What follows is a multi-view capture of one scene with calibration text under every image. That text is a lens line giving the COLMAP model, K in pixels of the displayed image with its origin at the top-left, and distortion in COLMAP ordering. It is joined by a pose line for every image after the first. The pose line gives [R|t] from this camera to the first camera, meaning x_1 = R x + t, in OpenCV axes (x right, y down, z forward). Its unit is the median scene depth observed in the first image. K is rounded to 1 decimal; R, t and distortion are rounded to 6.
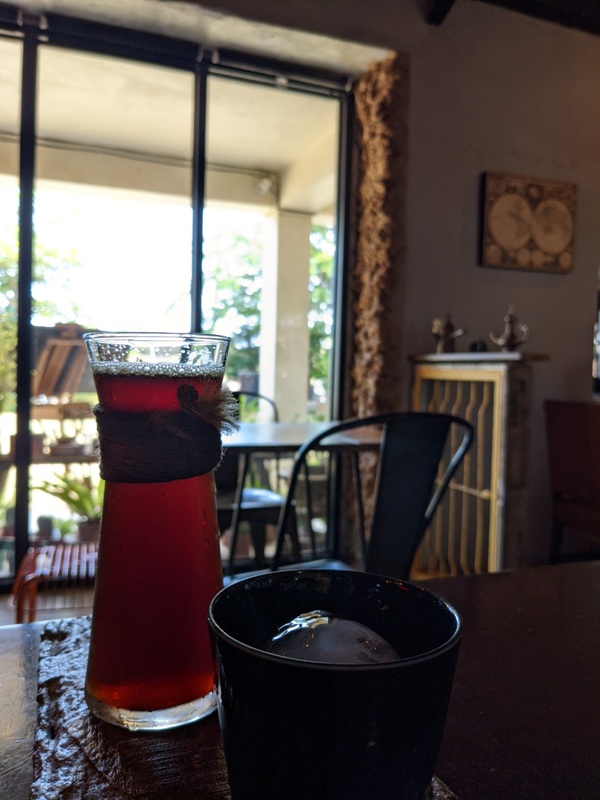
lens RADIAL K [[628.0, 0, 300.0], [0, 628.0, 400.0], [0, 0, 1]] dist [0.055994, -0.086854]
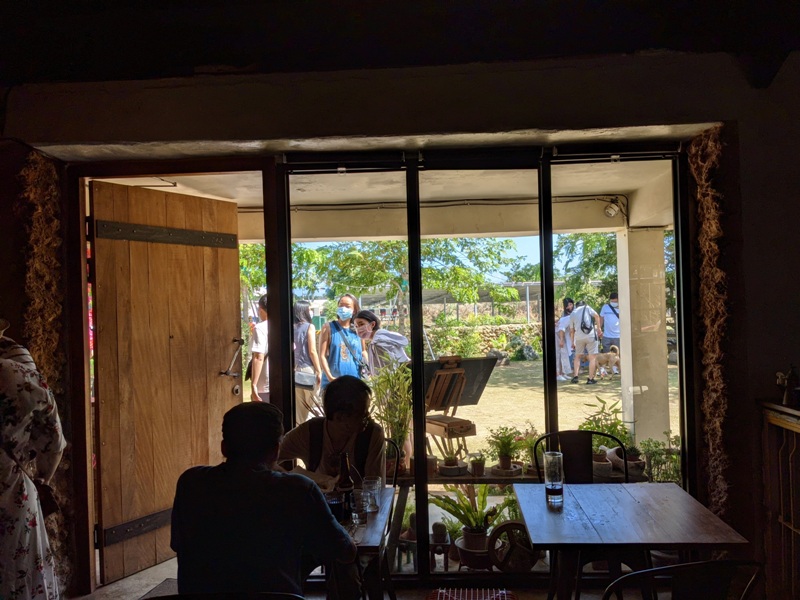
lens RADIAL K [[653.7, 0, 400.0], [0, 653.7, 300.0], [0, 0, 1]] dist [0.005671, -0.001317]
pose [[0.904505, -0.051114, -0.423388, 0.106506], [0.043355, 0.998669, -0.027943, -0.227566], [0.424253, 0.006919, 0.905517, -0.229011]]
